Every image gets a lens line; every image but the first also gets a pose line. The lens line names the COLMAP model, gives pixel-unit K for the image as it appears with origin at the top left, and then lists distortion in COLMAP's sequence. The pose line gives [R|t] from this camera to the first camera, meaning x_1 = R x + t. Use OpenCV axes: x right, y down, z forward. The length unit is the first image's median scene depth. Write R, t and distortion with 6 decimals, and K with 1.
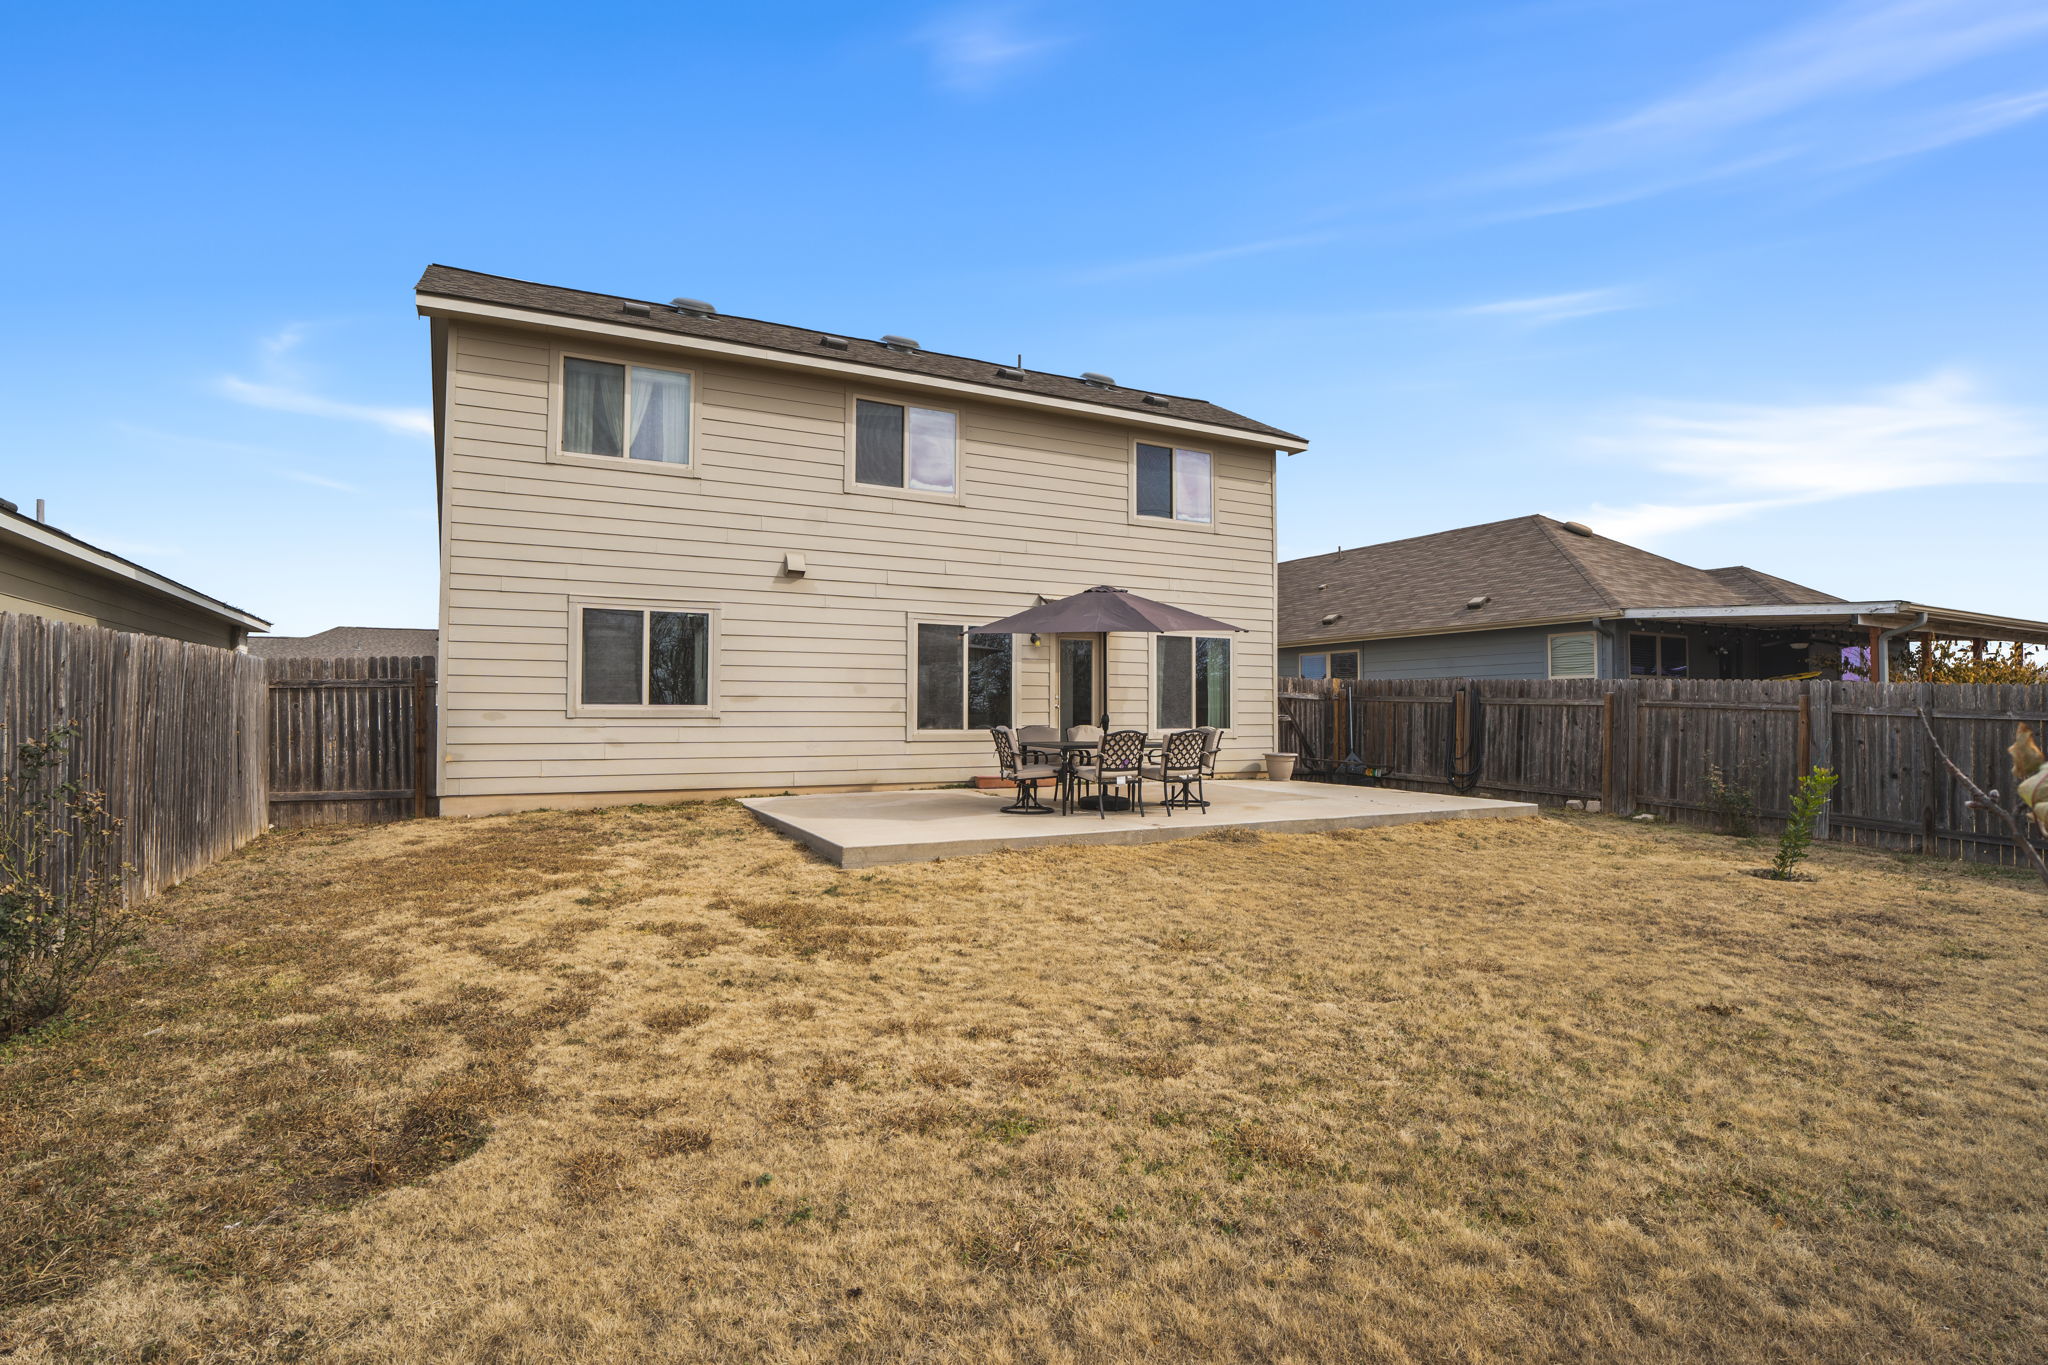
lens RADIAL K [[1007.5, 0, 1087.7], [0, 1007.5, 680.7], [0, 0, 1]] dist [-0.087417, 0.000164]
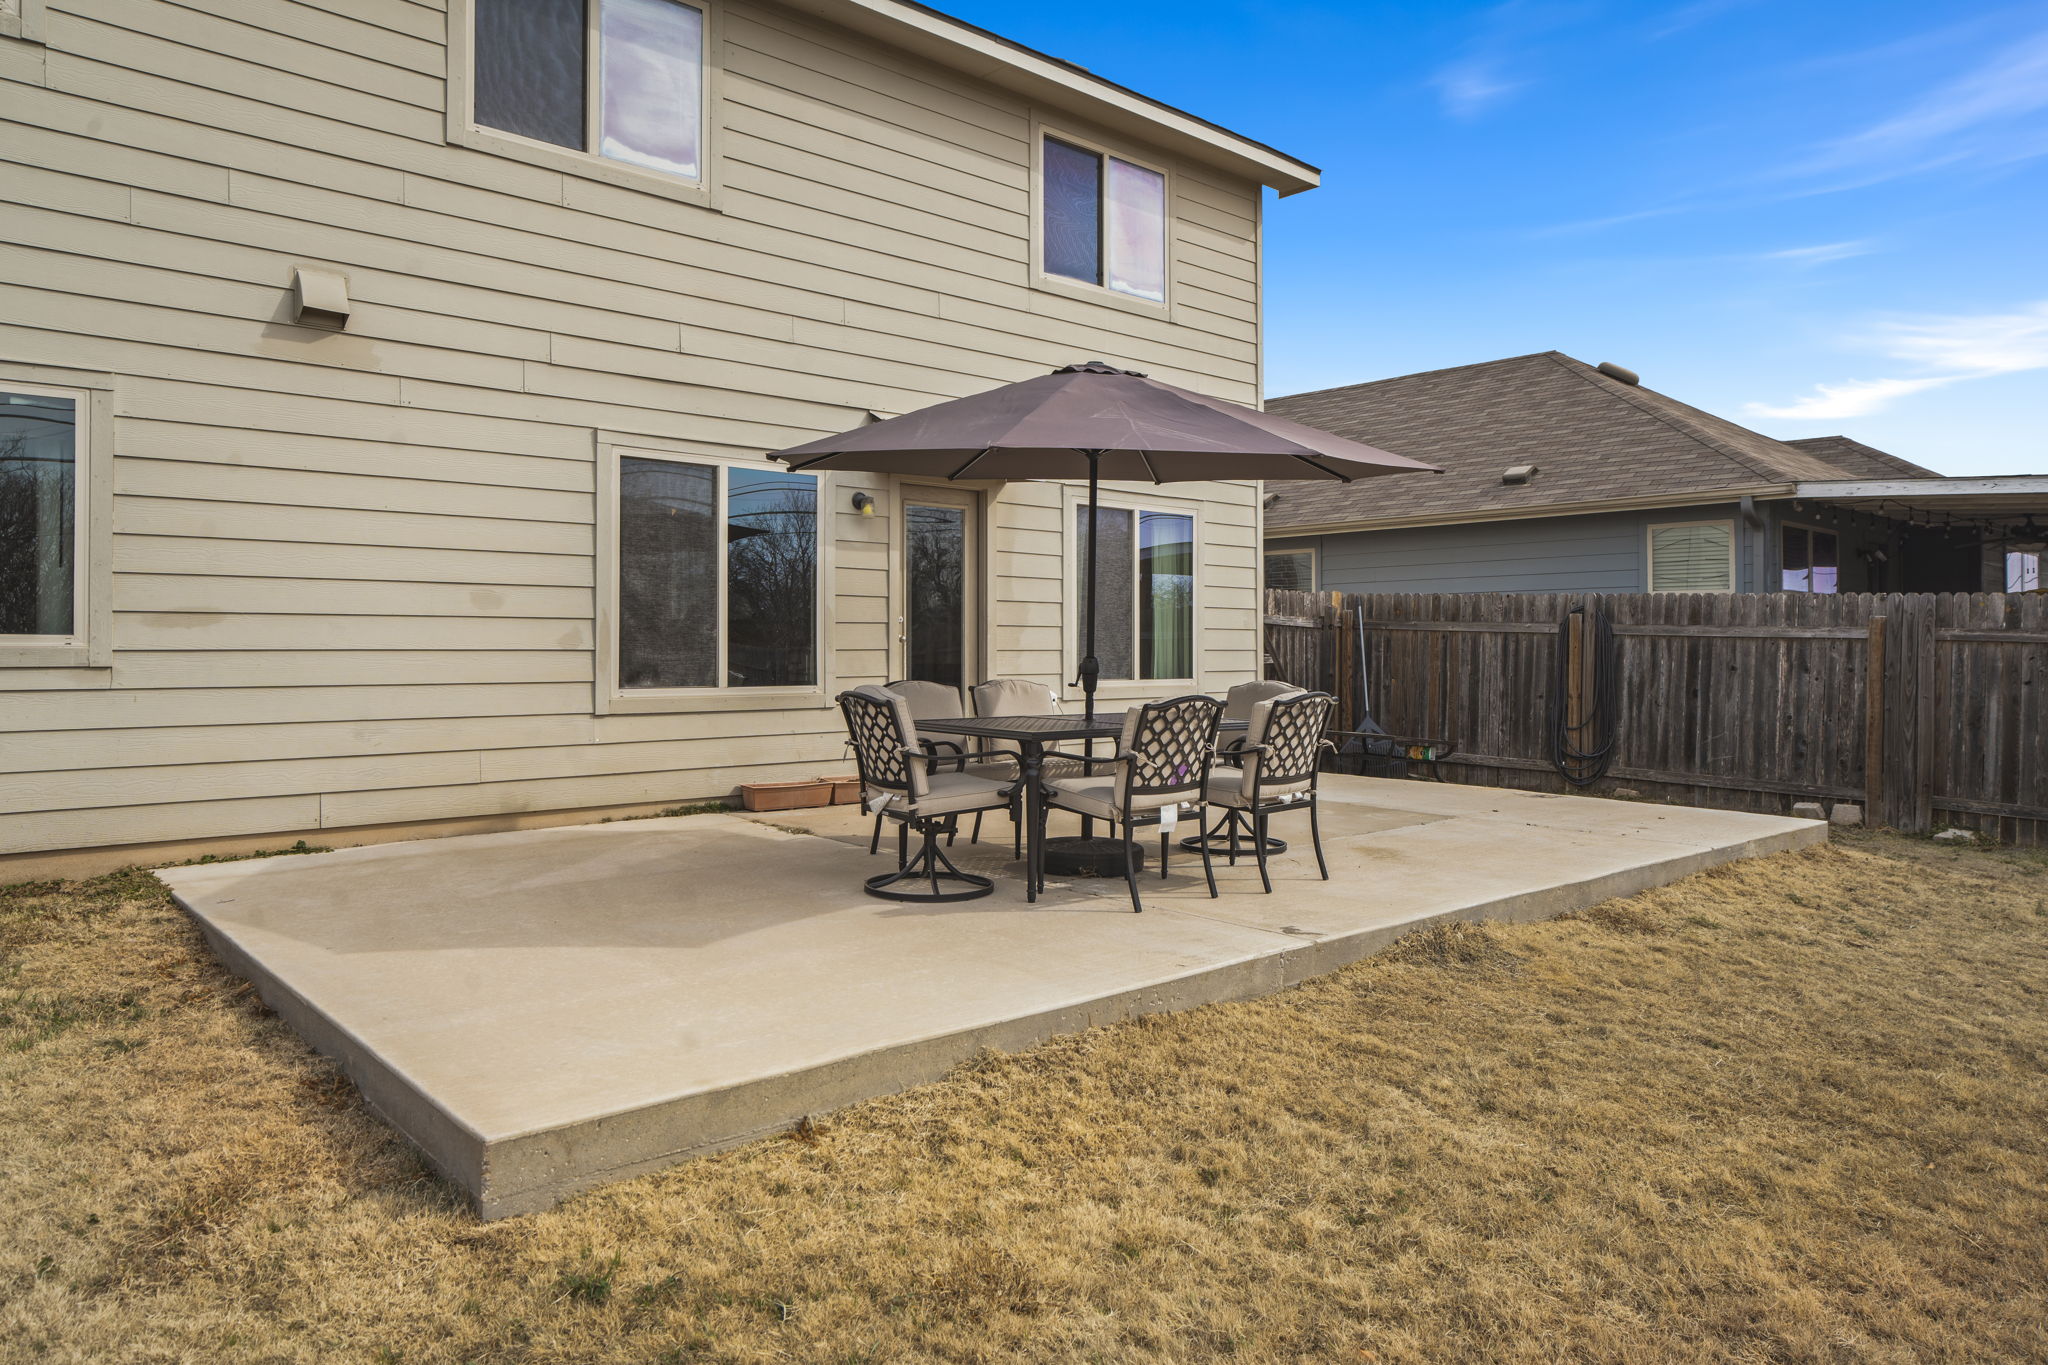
lens RADIAL K [[1278.8, 0, 1044.5], [0, 1278.8, 635.7], [0, 0, 1]] dist [-0.026548, 0.001219]
pose [[0.976266, 0.001878, 0.216565, -0.104858], [-0.006881, 0.999727, 0.022351, 0.010256], [-0.216464, -0.023311, 0.976012, 0.387569]]
